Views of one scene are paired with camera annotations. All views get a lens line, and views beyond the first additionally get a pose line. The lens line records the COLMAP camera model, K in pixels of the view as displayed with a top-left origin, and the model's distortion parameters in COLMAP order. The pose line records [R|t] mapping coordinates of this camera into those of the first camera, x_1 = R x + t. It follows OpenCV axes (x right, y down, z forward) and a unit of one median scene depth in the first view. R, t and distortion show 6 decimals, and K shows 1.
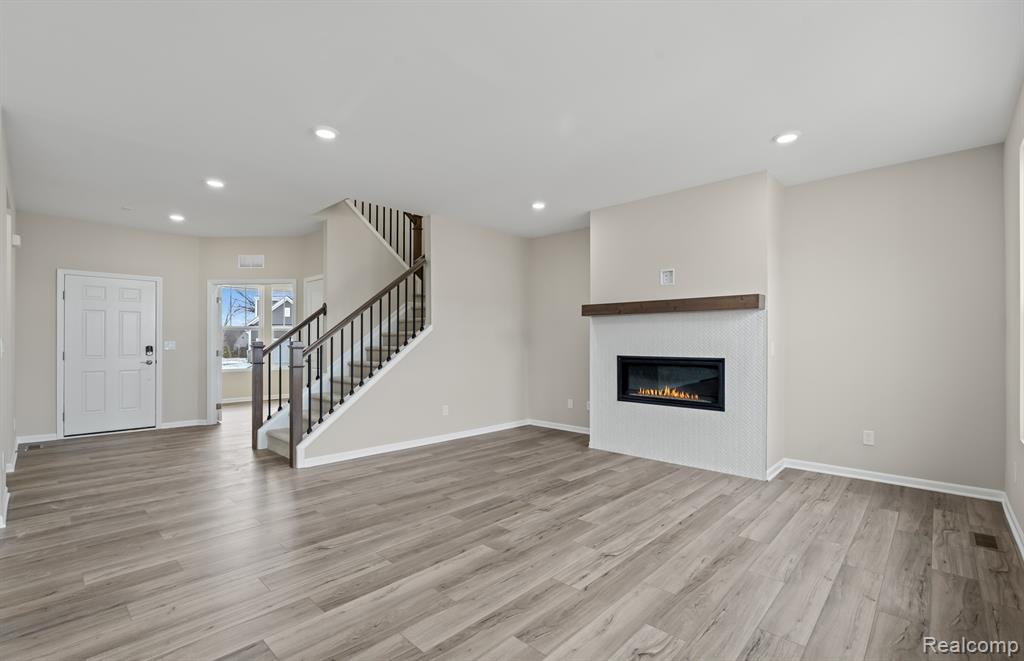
lens RADIAL K [[460.6, 0, 514.5], [0, 460.6, 342.9], [0, 0, 1]] dist [-0.001846, 0.000819]
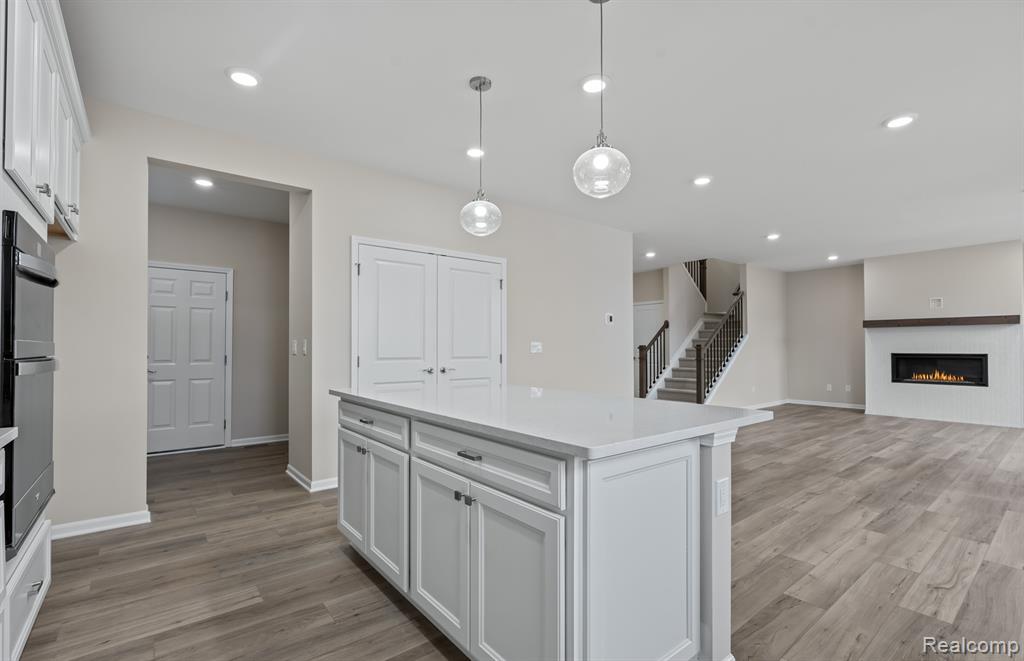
lens RADIAL K [[460.6, 0, 514.5], [0, 460.6, 342.9], [0, 0, 1]] dist [-0.001846, 0.000819]
pose [[0.987802, -0.007840, -0.155516, -0.792921], [0.006797, 0.999951, -0.007241, -0.004595], [0.155565, 0.006096, 0.987807, -0.729050]]
